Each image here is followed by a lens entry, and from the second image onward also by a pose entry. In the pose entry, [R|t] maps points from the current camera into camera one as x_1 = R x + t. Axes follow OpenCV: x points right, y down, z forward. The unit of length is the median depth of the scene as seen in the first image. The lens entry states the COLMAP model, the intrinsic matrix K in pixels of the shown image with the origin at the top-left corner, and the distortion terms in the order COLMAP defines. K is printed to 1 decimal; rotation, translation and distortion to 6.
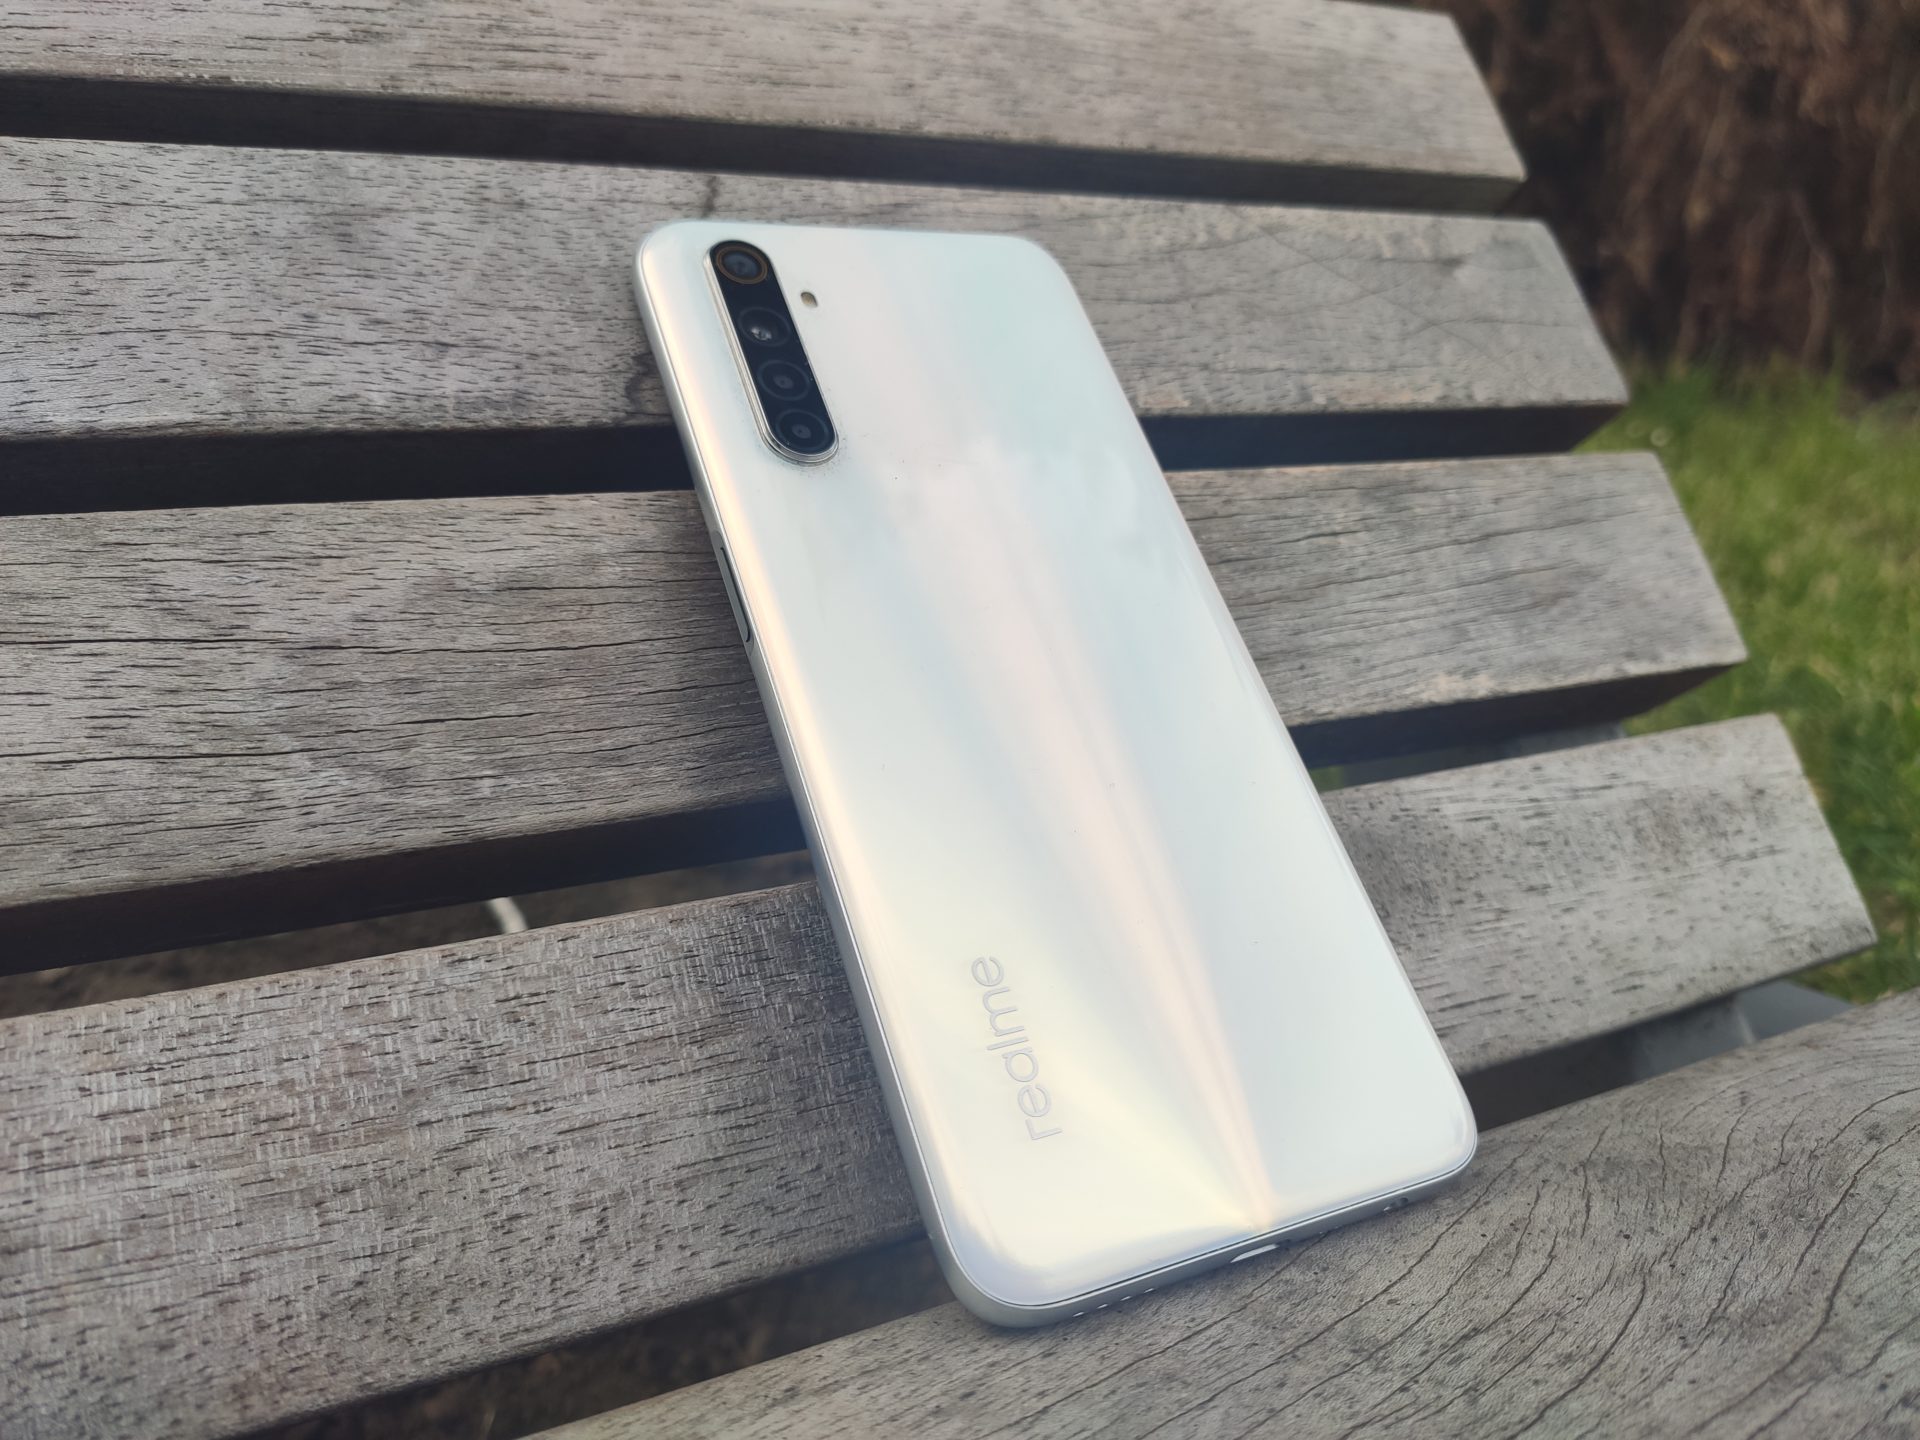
lens RADIAL K [[1454.7, 0, 963.7], [0, 1454.7, 722.6], [0, 0, 1]] dist [0.015599, -0.035287]
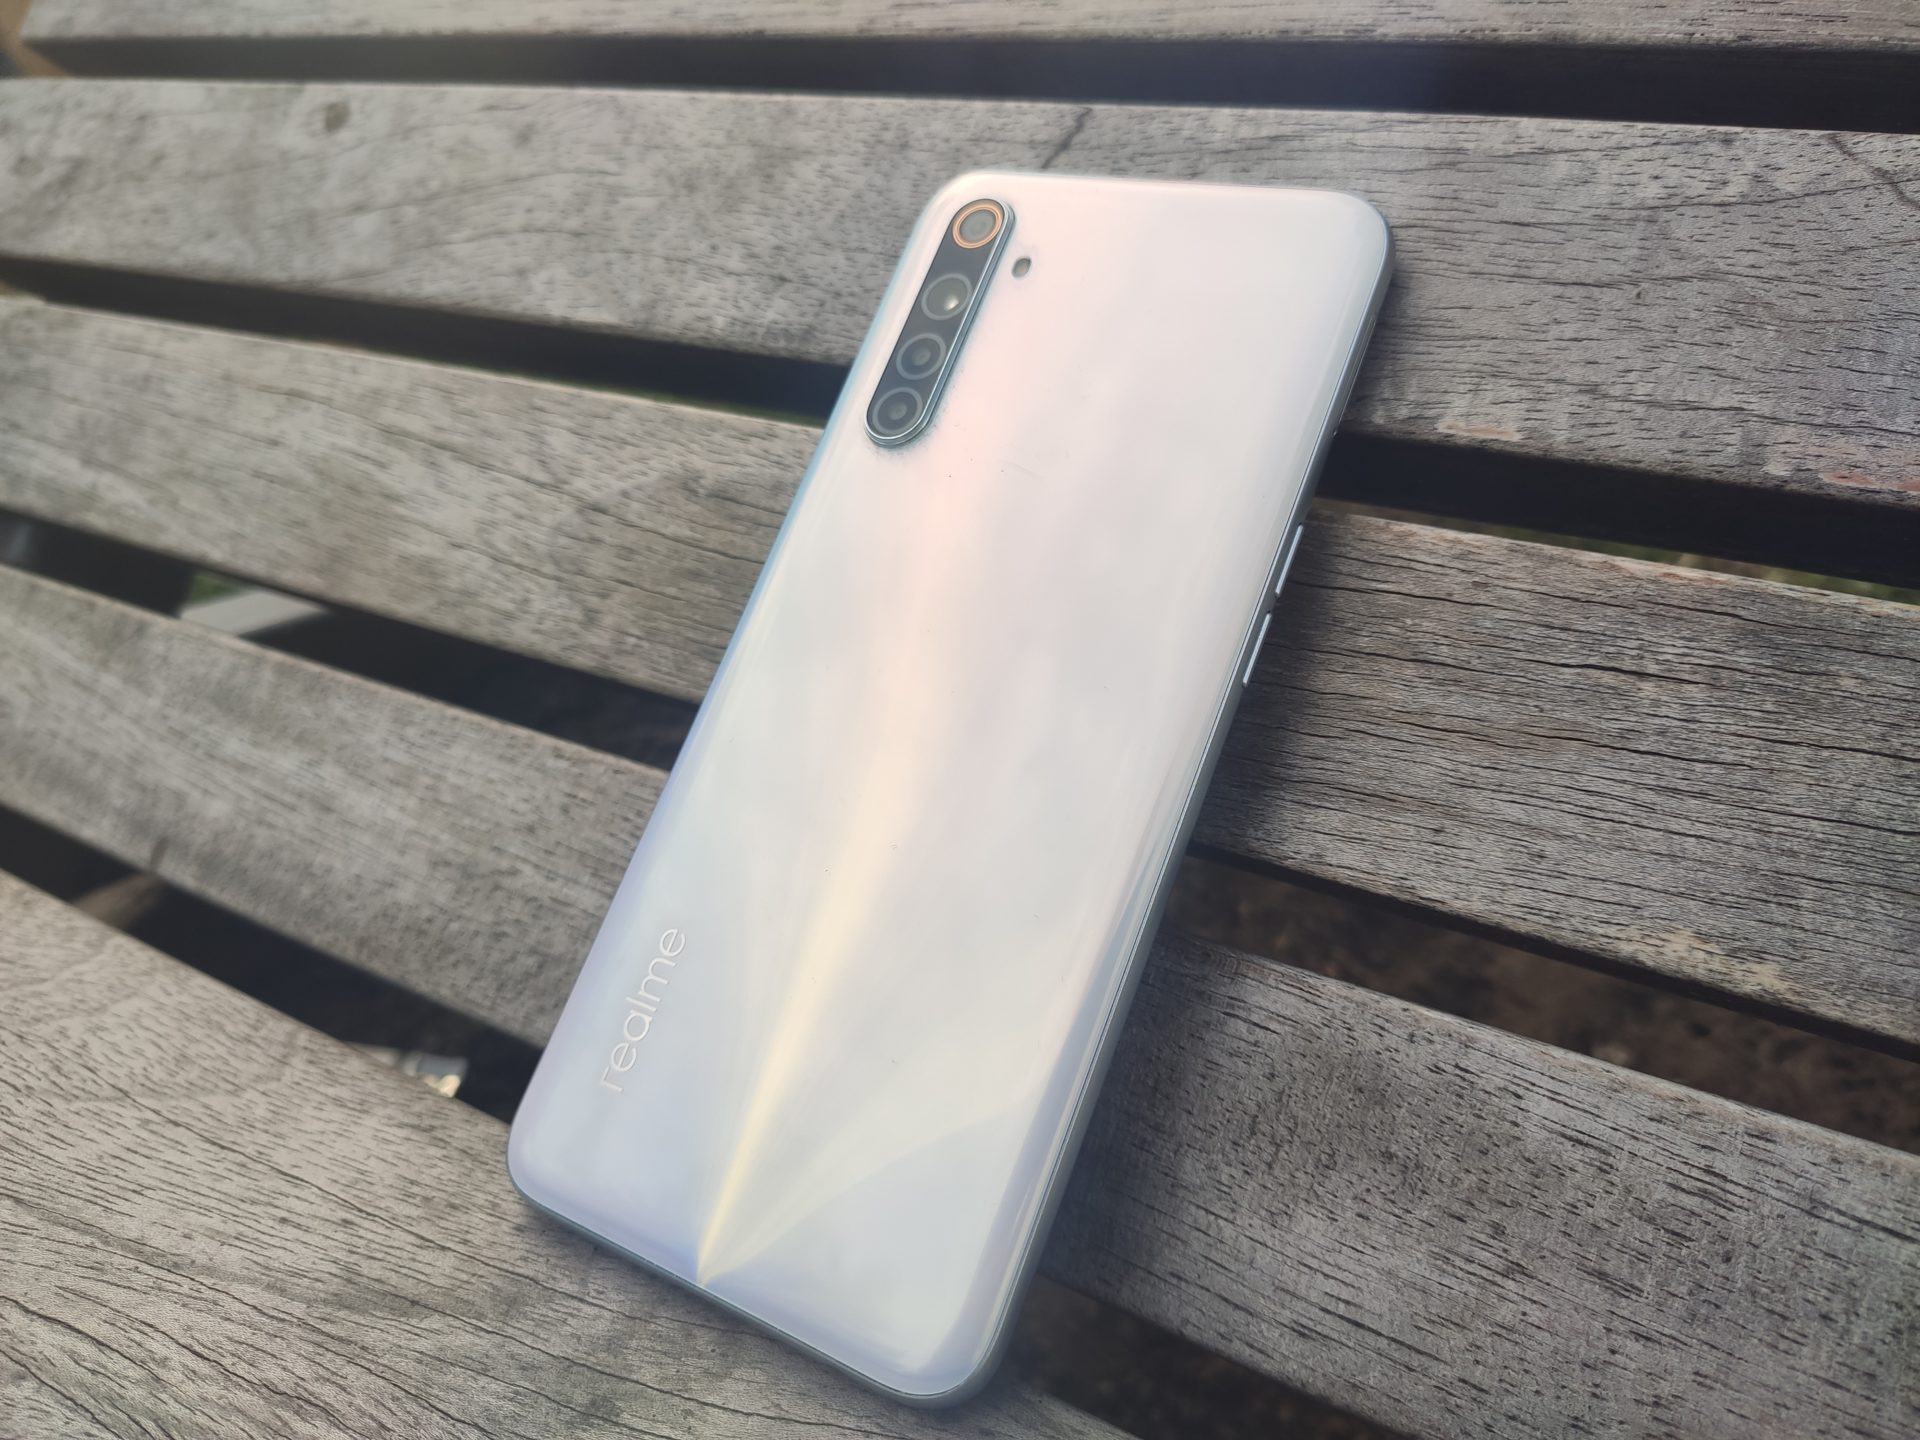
lens RADIAL K [[1454.7, 0, 956.8], [0, 1454.7, 715.8], [0, 0, 1]] dist [0.015599, -0.035287]
pose [[0.523825, 0.361738, -0.771202, 0.779658], [-0.207680, 0.932266, 0.296224, -0.310931], [0.826121, 0.004994, 0.563470, 0.448138]]
